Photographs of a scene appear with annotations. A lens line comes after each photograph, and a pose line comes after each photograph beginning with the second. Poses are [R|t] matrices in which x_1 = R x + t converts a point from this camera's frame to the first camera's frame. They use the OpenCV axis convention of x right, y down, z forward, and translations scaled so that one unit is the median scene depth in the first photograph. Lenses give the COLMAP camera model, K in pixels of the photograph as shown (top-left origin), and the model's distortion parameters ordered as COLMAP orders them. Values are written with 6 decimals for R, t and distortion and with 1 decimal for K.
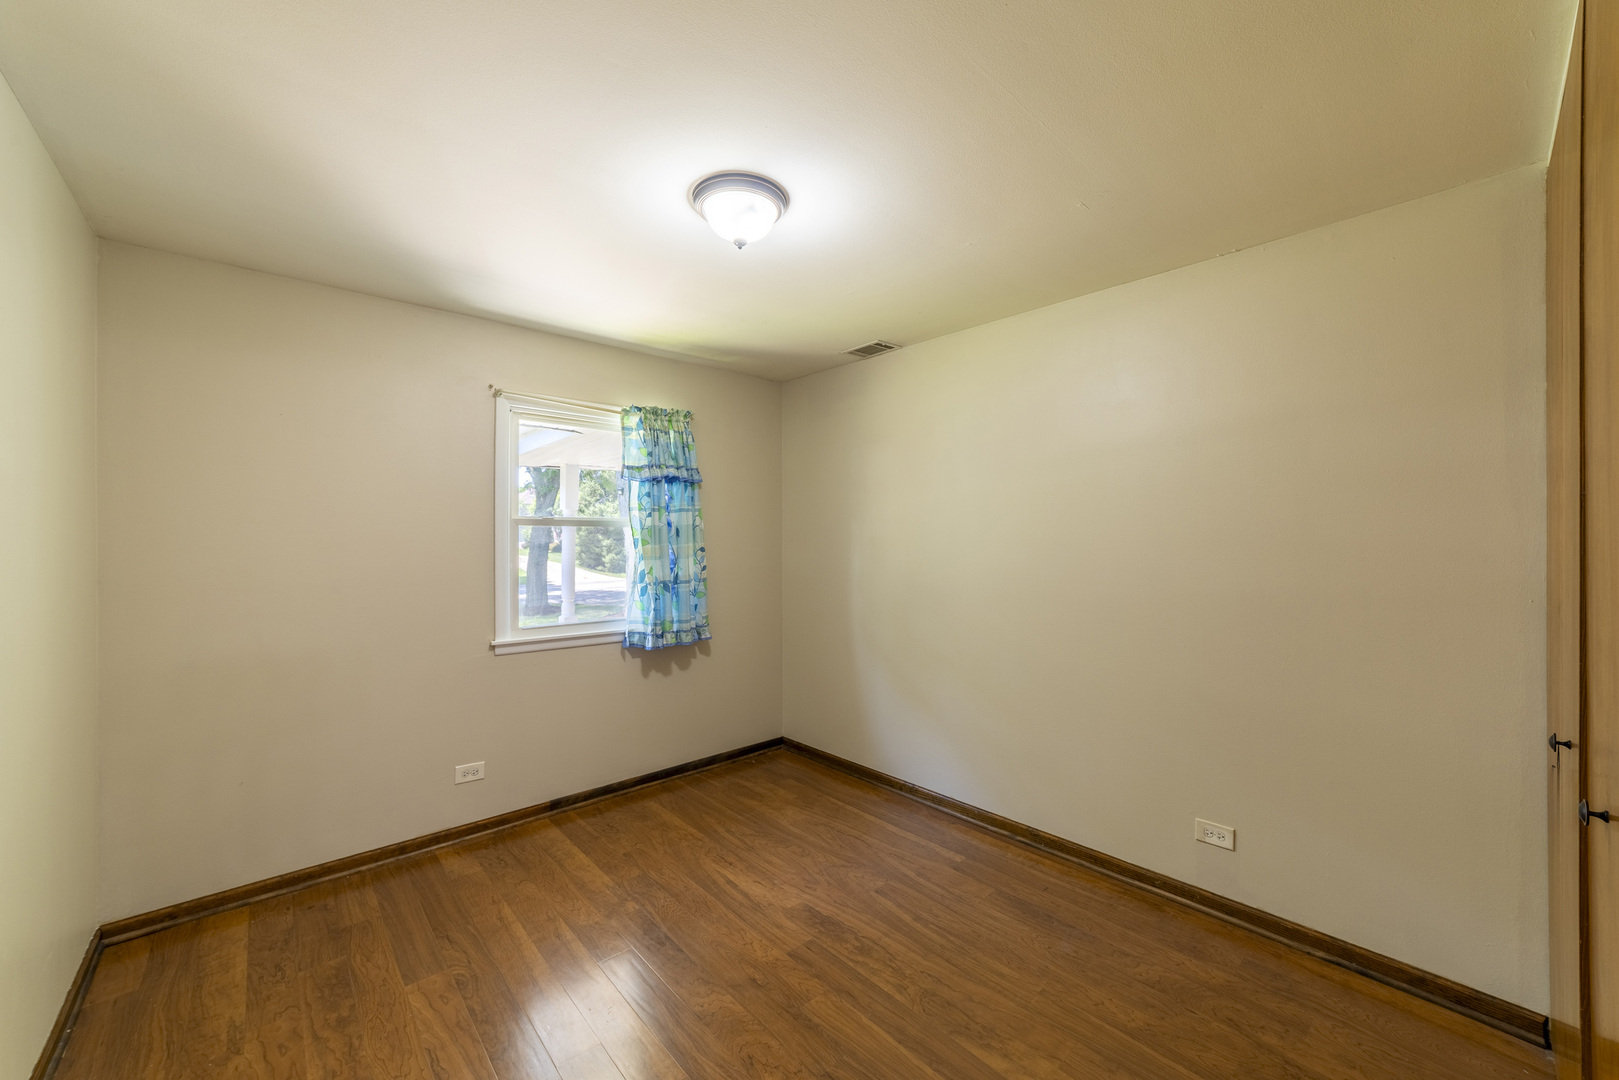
lens RADIAL K [[608.2, 0, 809.5], [0, 608.2, 540.0], [0, 0, 1]] dist [-0.001511, 0.000109]
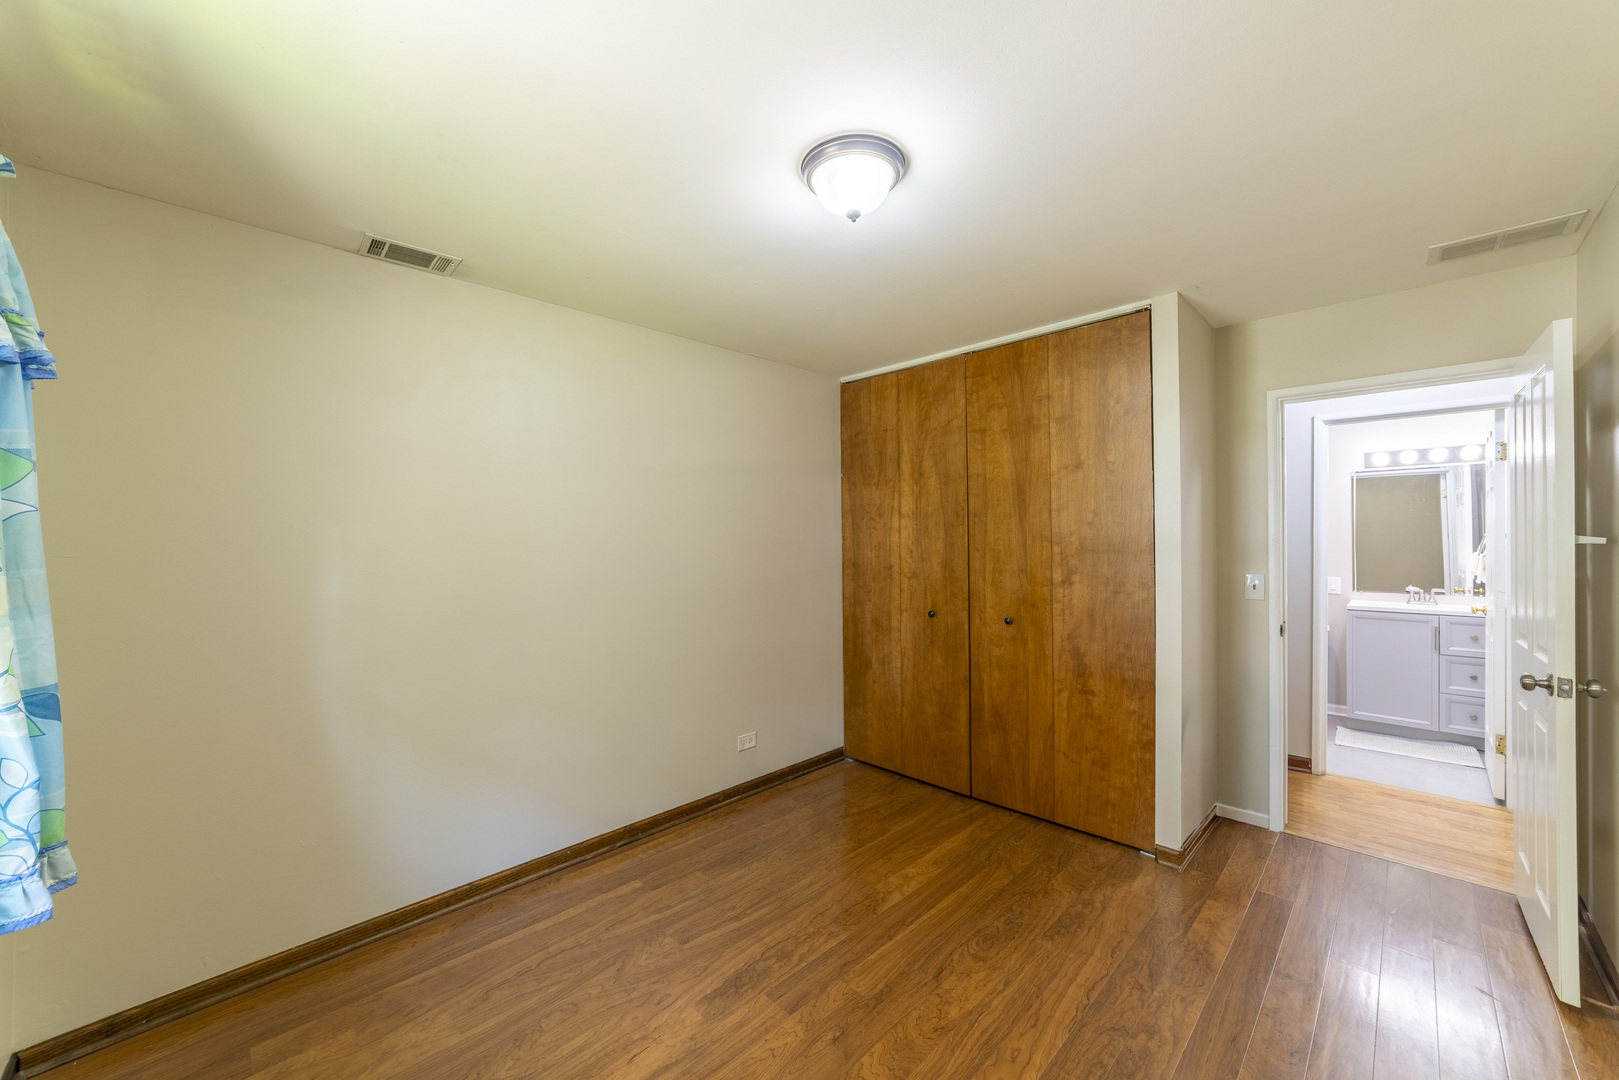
lens RADIAL K [[608.2, 0, 809.5], [0, 608.2, 540.0], [0, 0, 1]] dist [-0.001511, 0.000109]
pose [[-0.047268, 0.008428, 0.998847, -0.840574], [0.004891, 0.999954, -0.008206, 0.003228], [-0.998870, 0.004497, -0.047307, 0.922736]]
